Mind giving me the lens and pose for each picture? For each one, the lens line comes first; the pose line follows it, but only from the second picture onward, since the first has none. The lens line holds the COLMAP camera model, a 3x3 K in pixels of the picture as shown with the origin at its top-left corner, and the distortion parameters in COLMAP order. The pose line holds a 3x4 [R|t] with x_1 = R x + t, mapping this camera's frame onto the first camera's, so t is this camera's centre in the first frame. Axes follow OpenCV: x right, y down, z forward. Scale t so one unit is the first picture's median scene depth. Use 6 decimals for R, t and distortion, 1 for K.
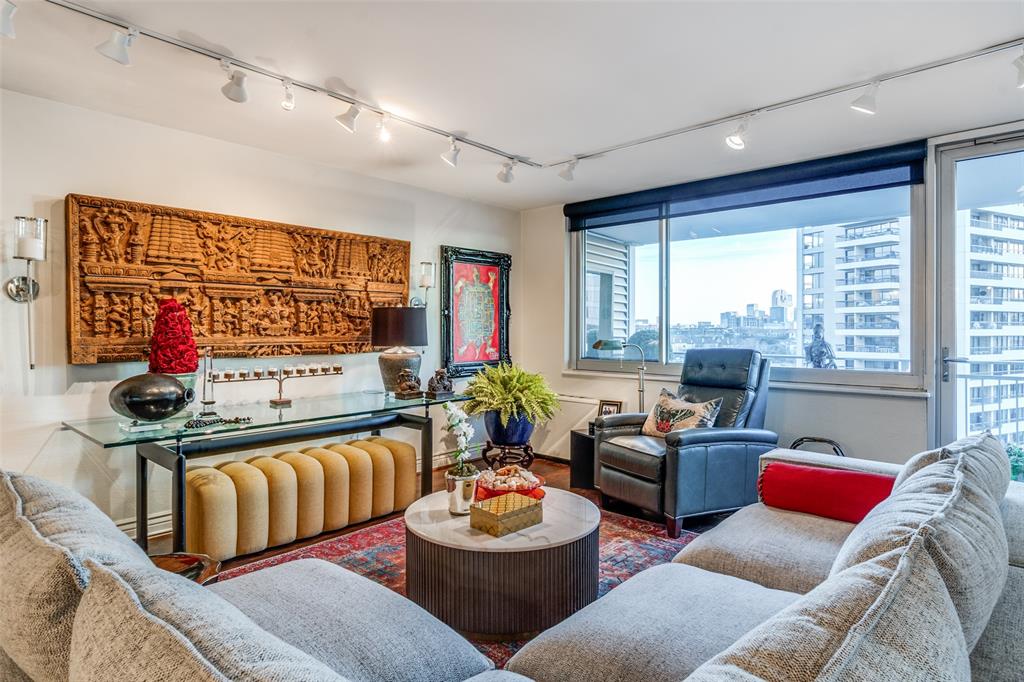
lens RADIAL K [[566.2, 0, 514.4], [0, 566.2, 323.0], [0, 0, 1]] dist [-0.000309, -0.000380]
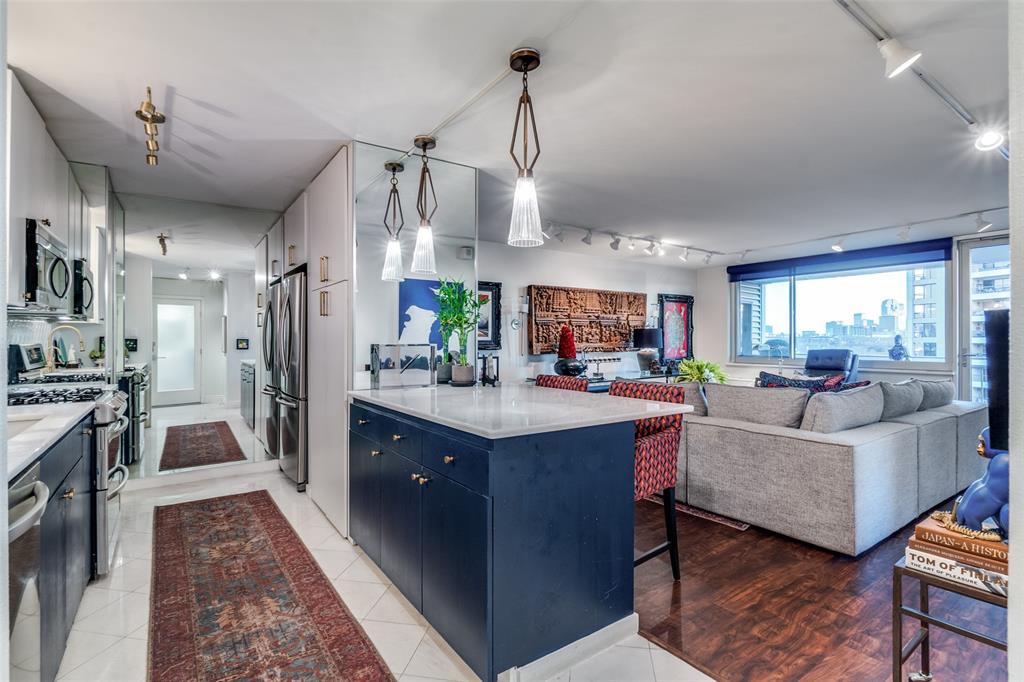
lens RADIAL K [[490.5, 0, 503.0], [0, 490.5, 340.7], [0, 0, 1]] dist [-0.012895, 0.000326]
pose [[0.972504, -0.002802, -0.232869, -0.295932], [0.006310, 0.999878, 0.014322, -0.012472], [0.232800, -0.015397, 0.972403, -0.782359]]
